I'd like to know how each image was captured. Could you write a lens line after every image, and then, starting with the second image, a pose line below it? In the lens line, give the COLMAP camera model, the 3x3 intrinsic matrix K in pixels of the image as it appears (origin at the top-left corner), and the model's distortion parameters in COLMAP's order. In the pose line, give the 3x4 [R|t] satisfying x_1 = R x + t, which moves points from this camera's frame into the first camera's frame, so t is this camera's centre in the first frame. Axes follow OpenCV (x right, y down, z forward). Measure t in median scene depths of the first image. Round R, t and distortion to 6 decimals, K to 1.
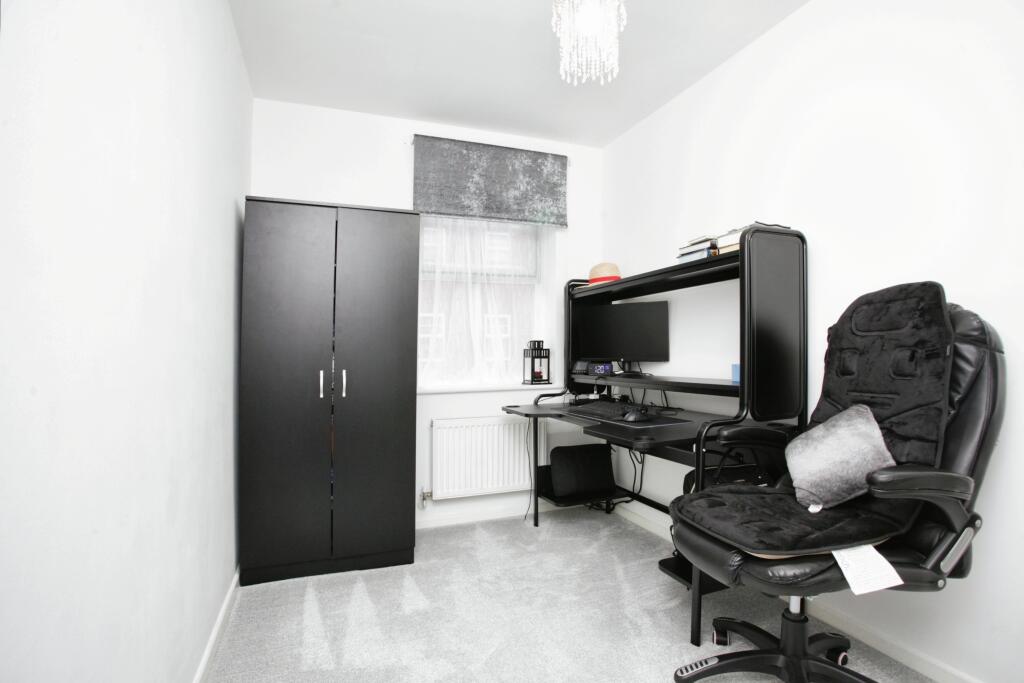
lens RADIAL K [[510.6, 0, 508.7], [0, 510.6, 351.9], [0, 0, 1]] dist [-0.029172, 0.006534]
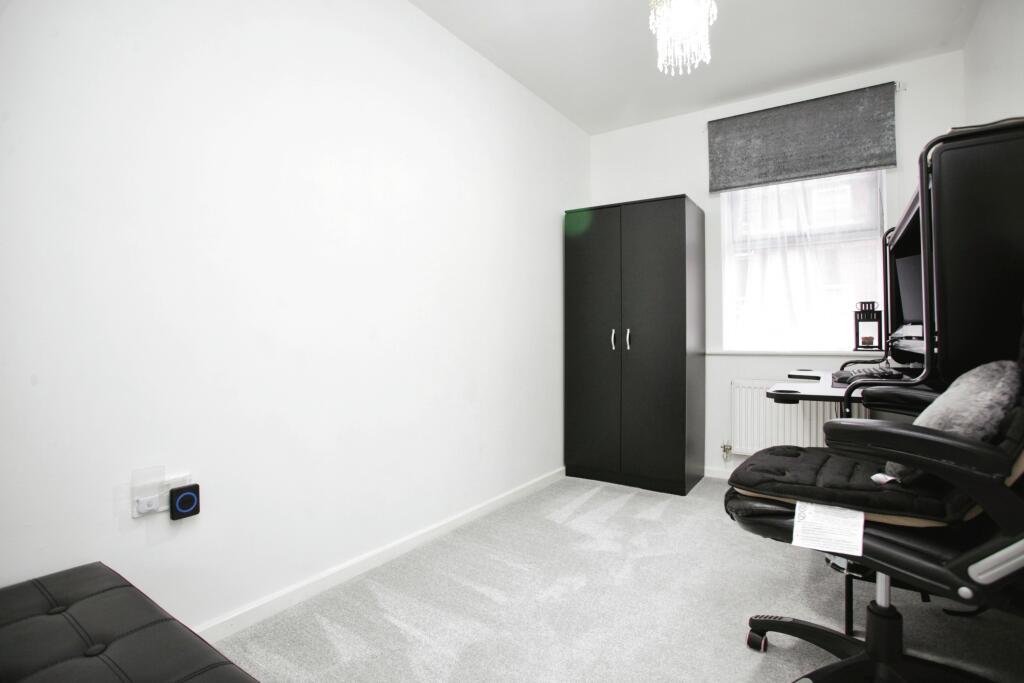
lens RADIAL K [[510.6, 0, 517.5], [0, 510.6, 330.5], [0, 0, 1]] dist [-0.029172, 0.006534]
pose [[0.592065, -0.002663, -0.805886, 0.467818], [0.006663, 0.999977, 0.001590, 0.025653], [0.805863, -0.006311, 0.592069, -0.001858]]
